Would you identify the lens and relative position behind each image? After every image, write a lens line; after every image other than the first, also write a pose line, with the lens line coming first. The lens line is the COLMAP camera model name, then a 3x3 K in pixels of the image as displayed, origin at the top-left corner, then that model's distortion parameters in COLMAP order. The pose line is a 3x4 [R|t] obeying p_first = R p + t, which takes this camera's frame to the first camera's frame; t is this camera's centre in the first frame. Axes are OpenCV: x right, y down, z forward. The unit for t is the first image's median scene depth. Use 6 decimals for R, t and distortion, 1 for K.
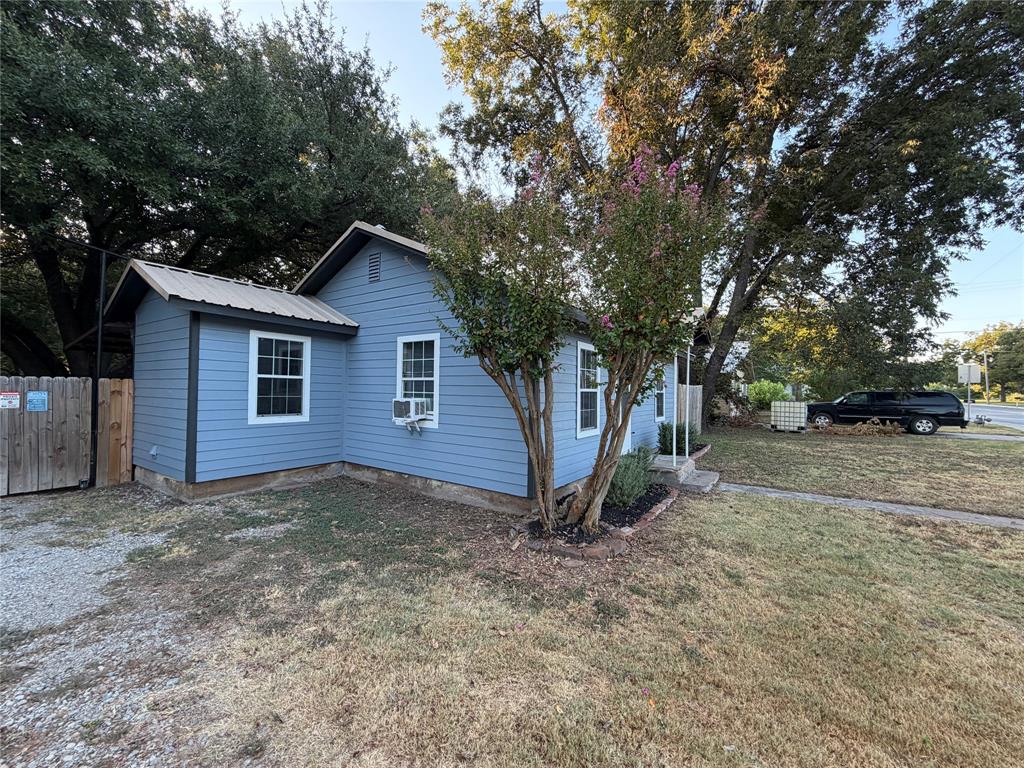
lens RADIAL K [[408.1, 0, 510.9], [0, 408.1, 385.0], [0, 0, 1]] dist [0.001053, -0.000331]
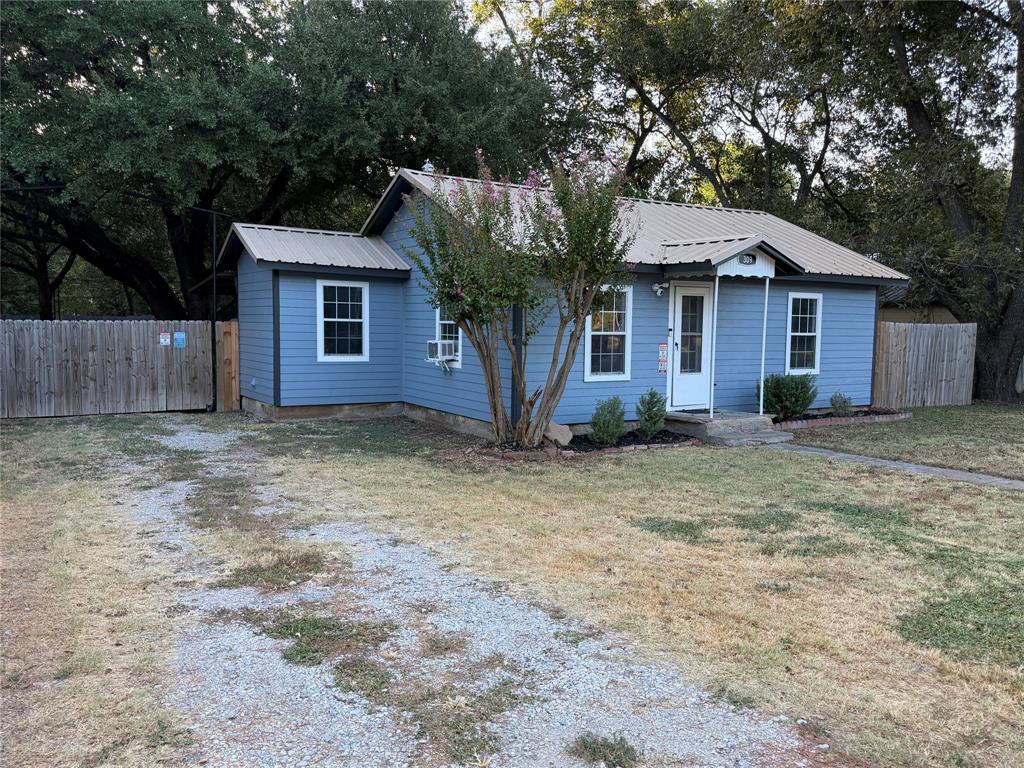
lens RADIAL K [[799.4, 0, 552.0], [0, 799.4, 391.1], [0, 0, 1]] dist [0.026730, -0.051275]
pose [[0.929858, 0.032358, -0.366492, 0.803414], [0.000742, 0.995958, 0.089817, -0.023655], [0.367917, -0.083789, 0.926076, -0.859640]]
